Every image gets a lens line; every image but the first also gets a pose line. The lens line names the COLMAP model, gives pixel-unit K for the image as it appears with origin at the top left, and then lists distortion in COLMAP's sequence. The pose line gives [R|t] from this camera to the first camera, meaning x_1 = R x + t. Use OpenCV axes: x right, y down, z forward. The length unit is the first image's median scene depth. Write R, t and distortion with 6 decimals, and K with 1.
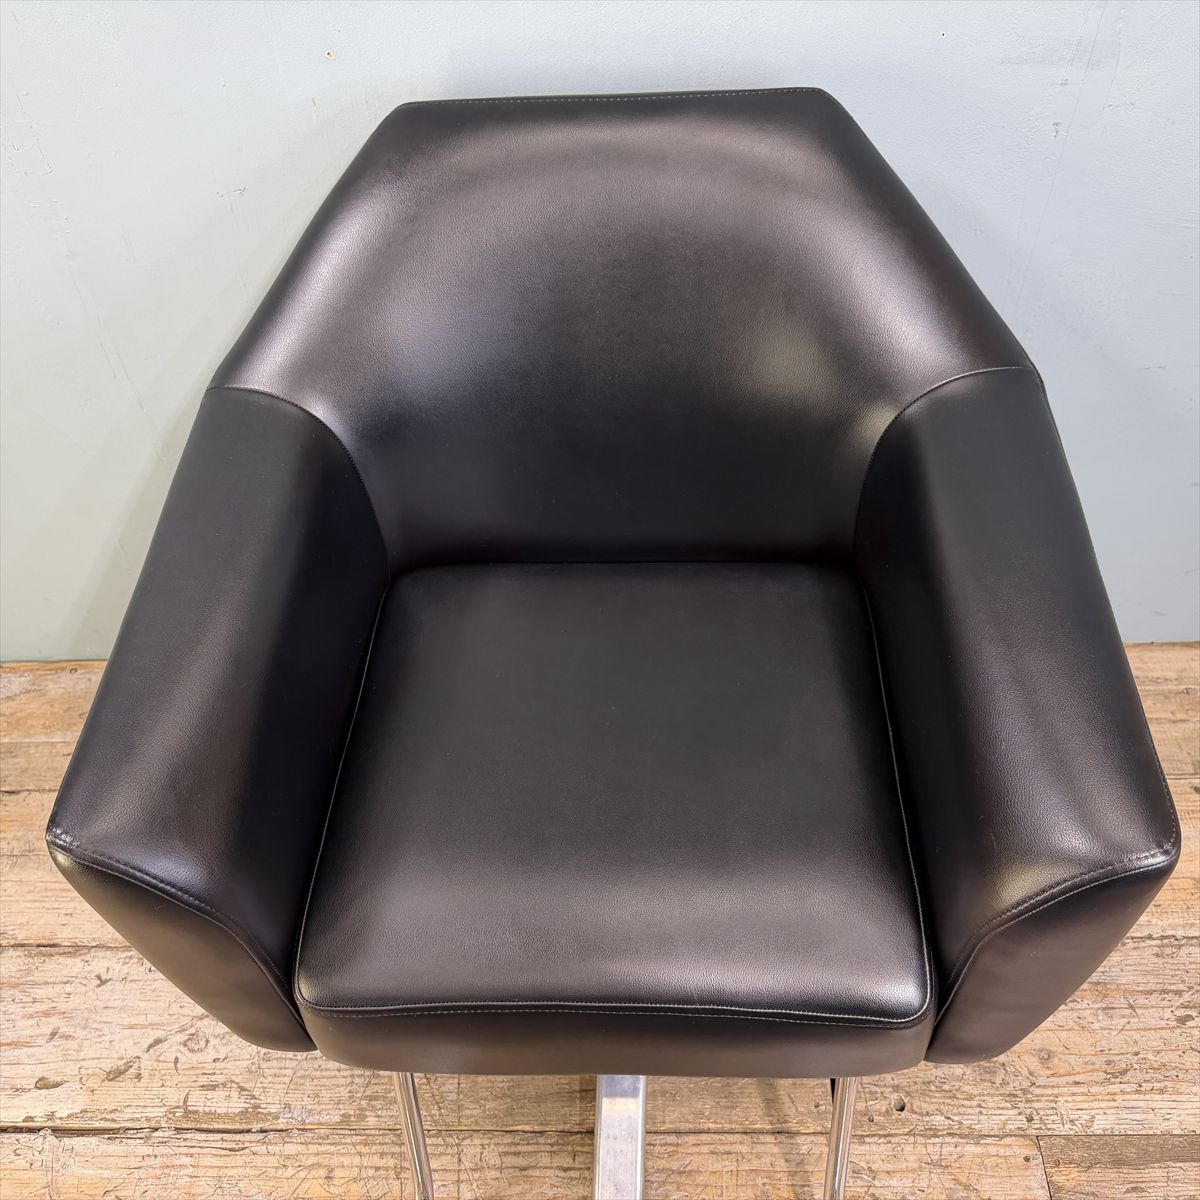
lens RADIAL K [[1122.7, 0, 589.9], [0, 1122.7, 583.2], [0, 0, 1]] dist [-0.020885, 0.000000]
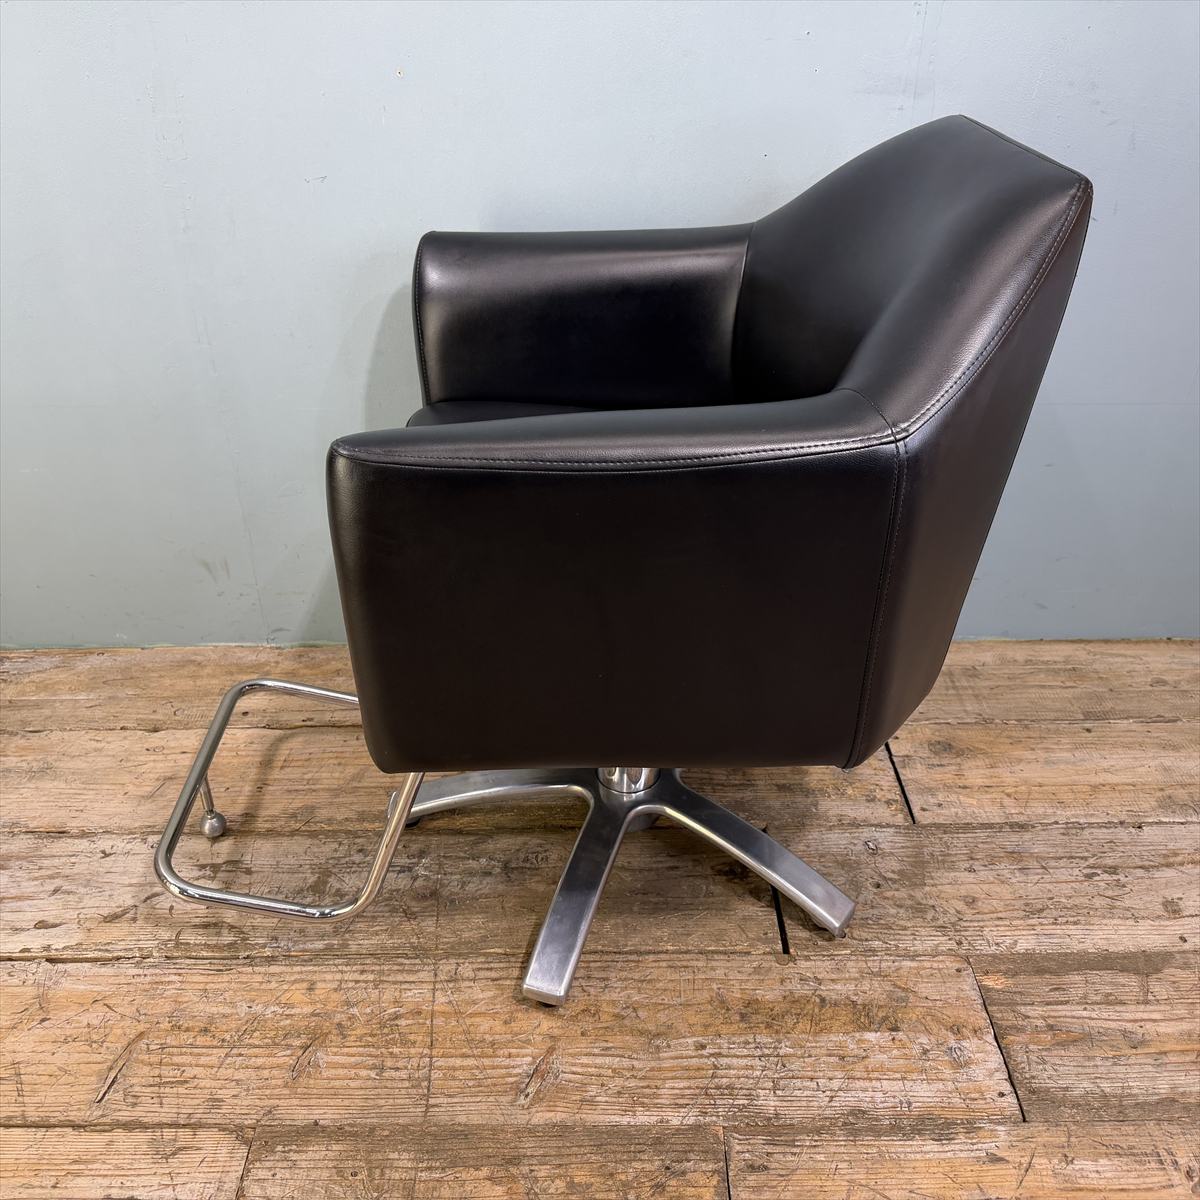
lens RADIAL K [[1122.7, 0, 596.5], [0, 1122.7, 587.6], [0, 0, 1]] dist [-0.020885, 0.000000]
pose [[0.999001, 0.024413, 0.037428, -0.011532], [-0.010711, 0.943976, -0.329840, 0.507806], [-0.043383, 0.329110, 0.943295, -0.135983]]
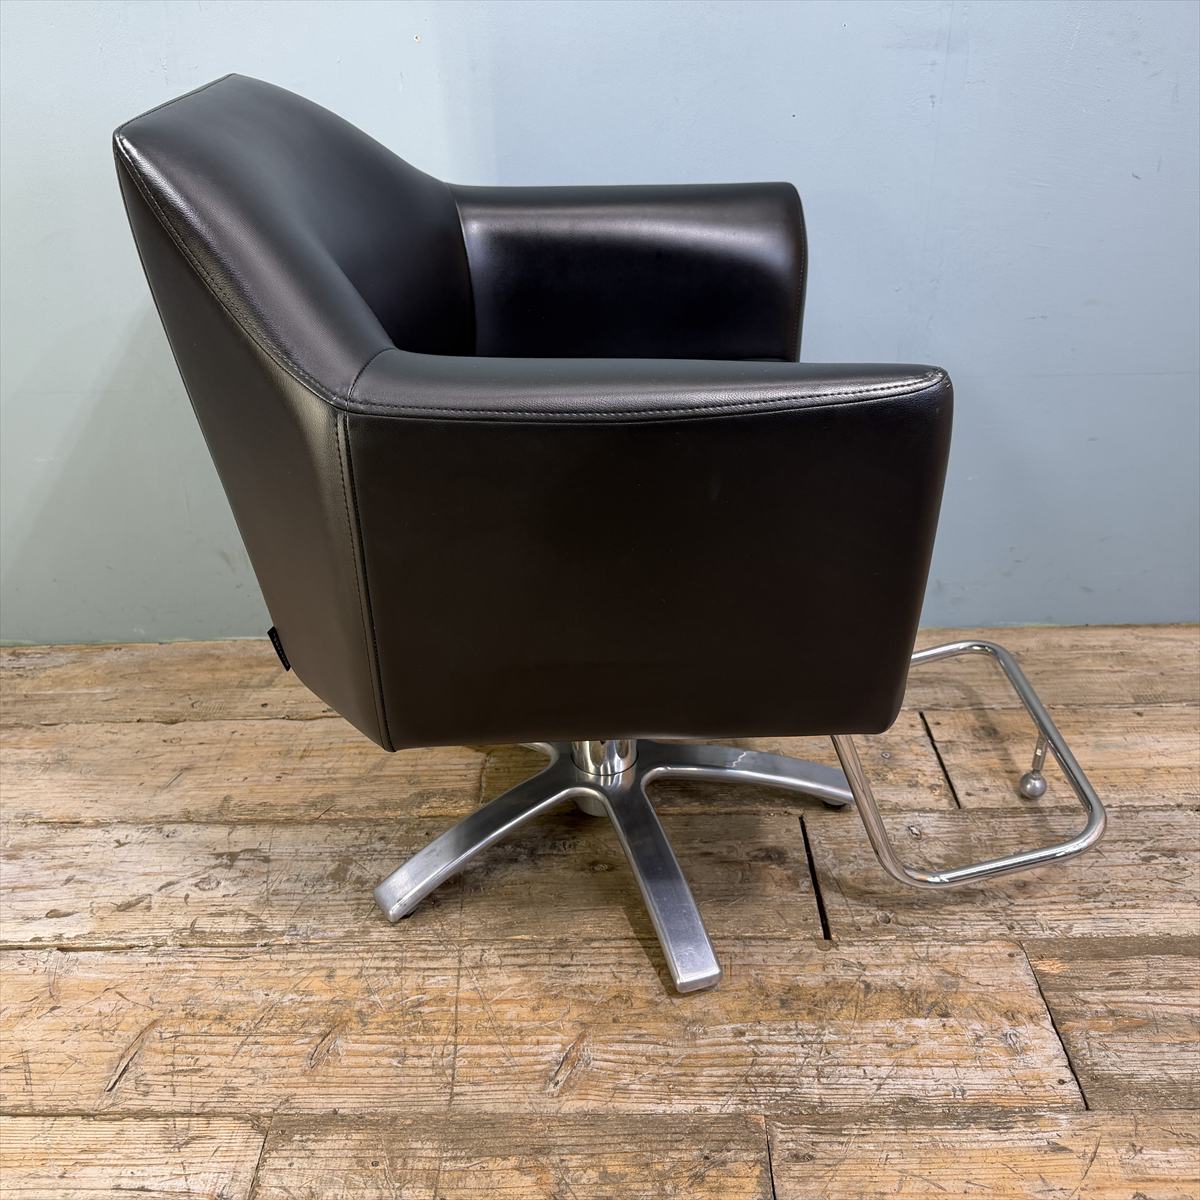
lens RADIAL K [[1122.7, 0, 595.6], [0, 1122.7, 605.4], [0, 0, 1]] dist [-0.020885, 0.000000]
pose [[0.999806, 0.014313, 0.013523, -0.010747], [-0.008797, 0.939094, -0.343547, 0.549742], [-0.017617, 0.343361, 0.939038, -0.074439]]
